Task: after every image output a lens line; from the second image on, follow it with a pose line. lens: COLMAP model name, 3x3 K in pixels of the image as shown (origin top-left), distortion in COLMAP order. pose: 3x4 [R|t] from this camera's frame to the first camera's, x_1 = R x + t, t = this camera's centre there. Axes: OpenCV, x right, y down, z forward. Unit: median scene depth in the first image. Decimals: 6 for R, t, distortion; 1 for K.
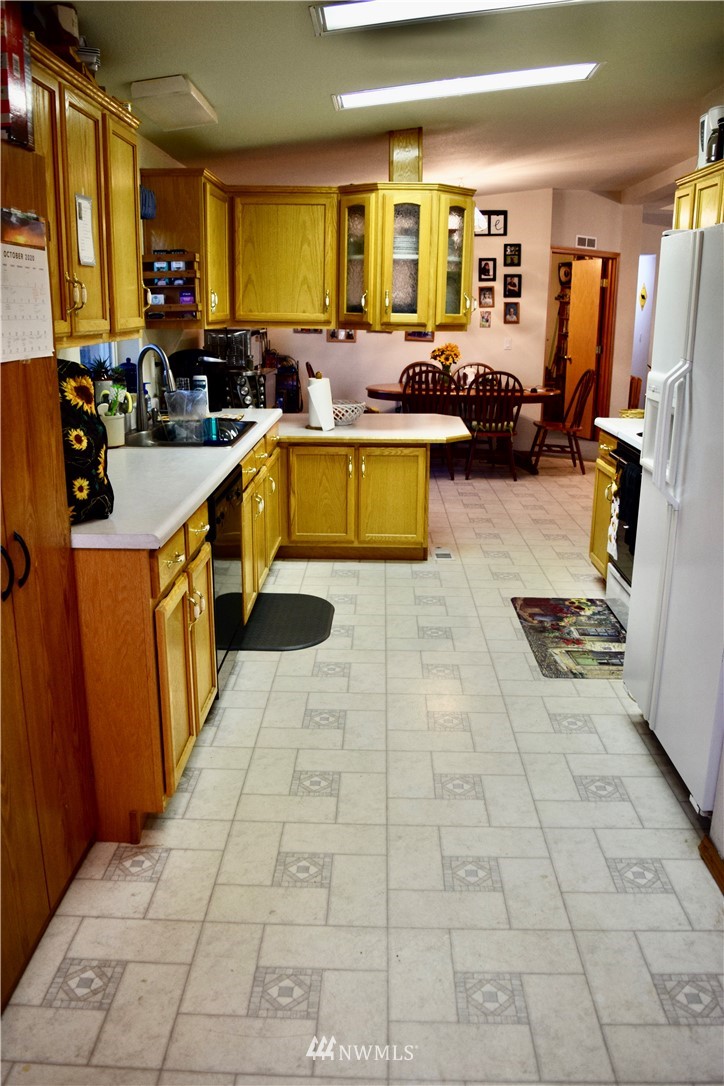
lens RADIAL K [[871.0, 0, 362.0], [0, 871.0, 543.0], [0, 0, 1]] dist [-0.088255, 0.001930]
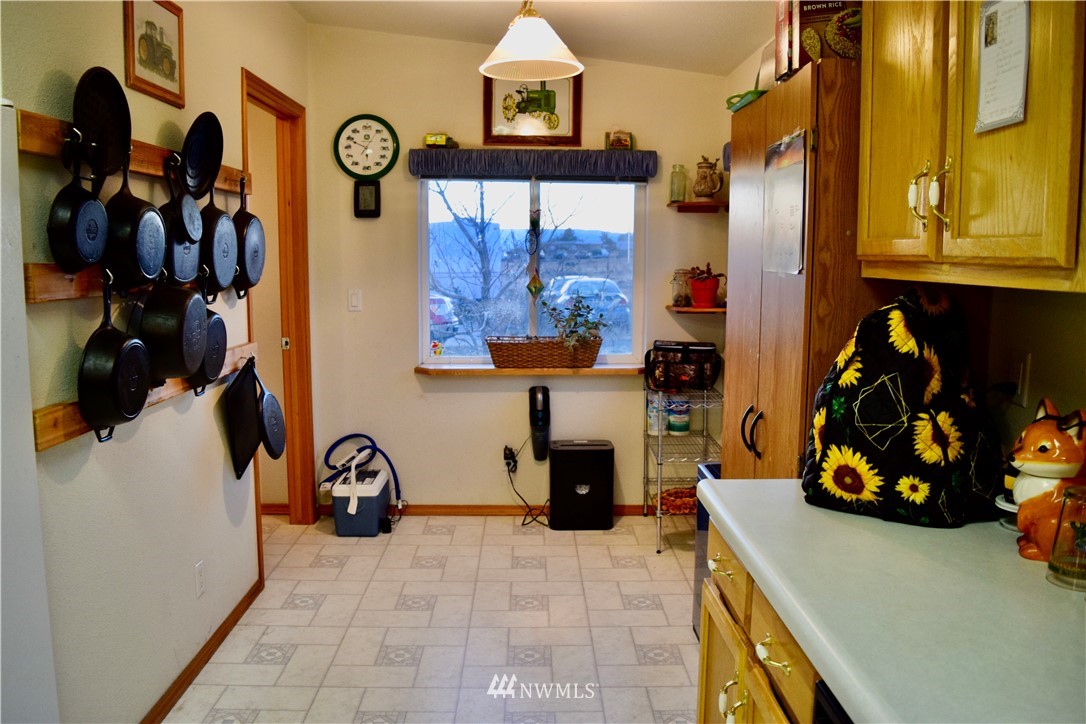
lens RADIAL K [[838.9, 0, 543.0], [0, 838.9, 362.0], [0, 0, 1]] dist [-0.096145, 0.005434]
pose [[-0.998848, -0.008078, -0.047300, -0.006075], [-0.025828, 0.921259, 0.388090, -0.234062], [0.040440, 0.388865, -0.920407, 0.918055]]
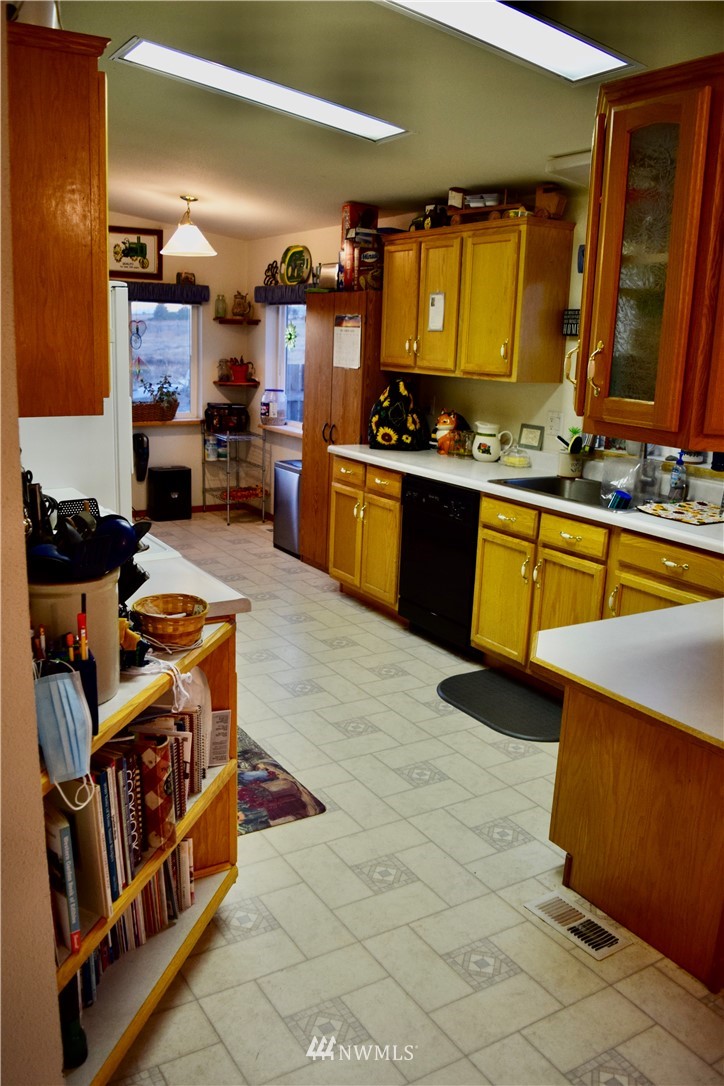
lens RADIAL K [[871.0, 0, 362.0], [0, 871.0, 543.0], [0, 0, 1]] dist [-0.088255, 0.001930]
pose [[-0.830872, 0.088340, -0.549407, 0.523567], [-0.192235, 0.880966, 0.432371, -0.423179], [0.522204, 0.464860, -0.714988, 1.492928]]
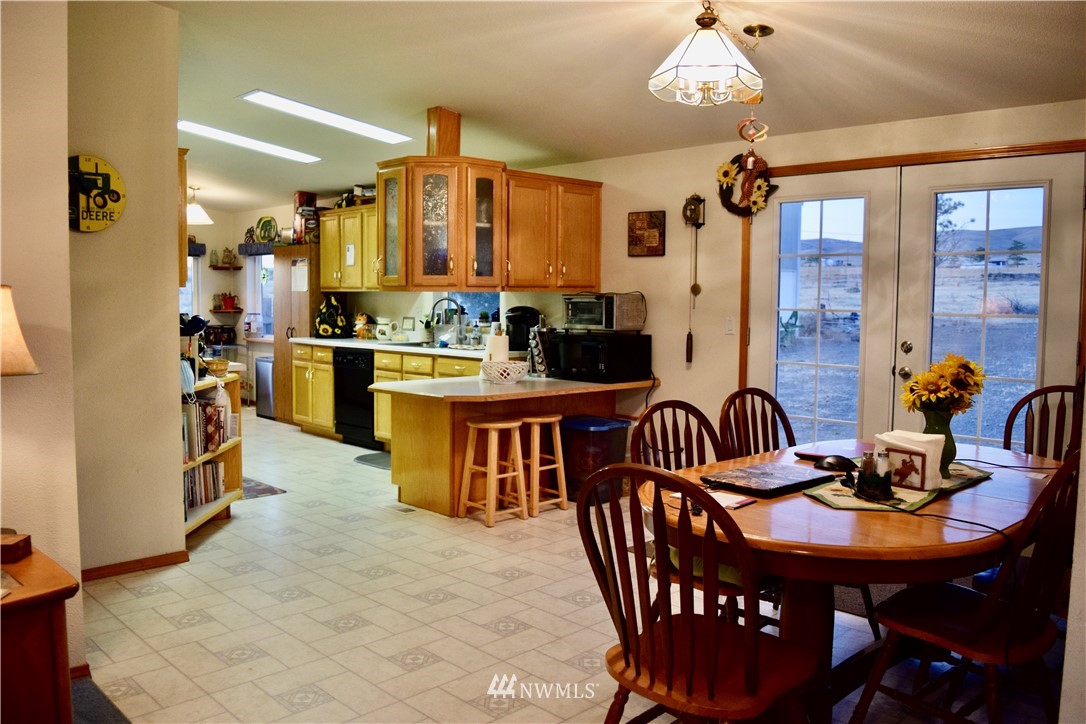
lens RADIAL K [[838.9, 0, 543.0], [0, 838.9, 362.0], [0, 0, 1]] dist [-0.096145, 0.005434]
pose [[-0.677103, 0.037723, -0.734921, 0.869438], [-0.215001, 0.944970, 0.246591, -0.540379], [0.703780, 0.324976, -0.631731, 2.129516]]
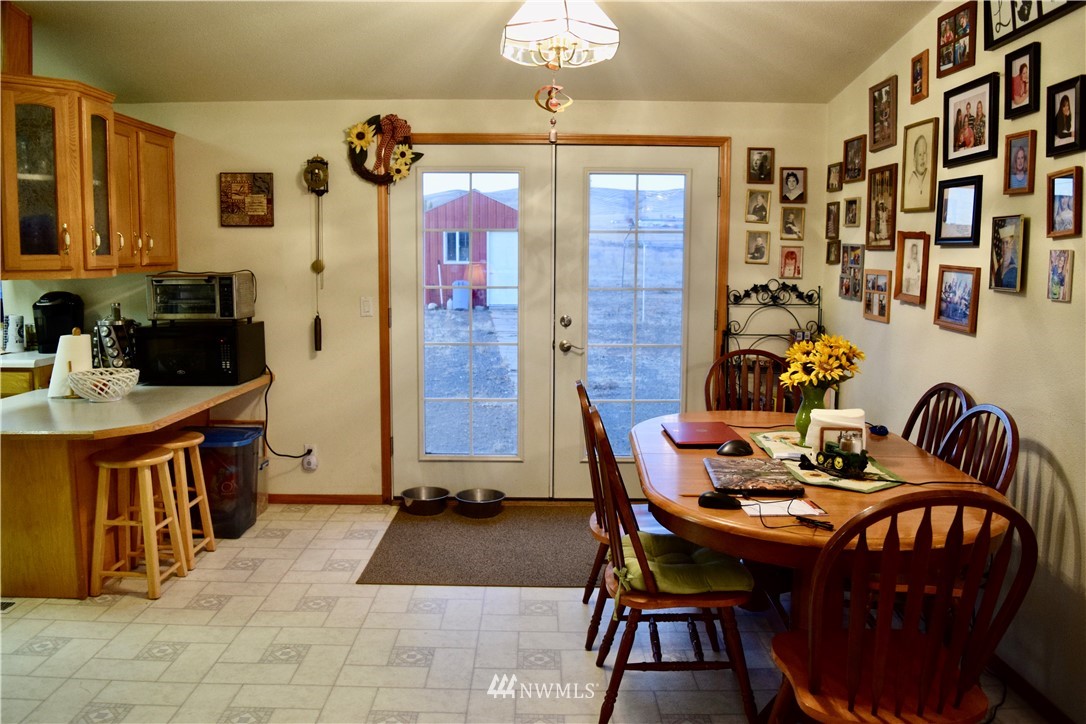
lens RADIAL K [[838.9, 0, 543.0], [0, 838.9, 362.0], [0, 0, 1]] dist [-0.096145, 0.005434]
pose [[0.044694, 0.103848, -0.993588, 0.890755], [-0.271089, 0.958524, 0.087989, -0.434025], [0.961516, 0.265418, 0.070992, 1.680565]]
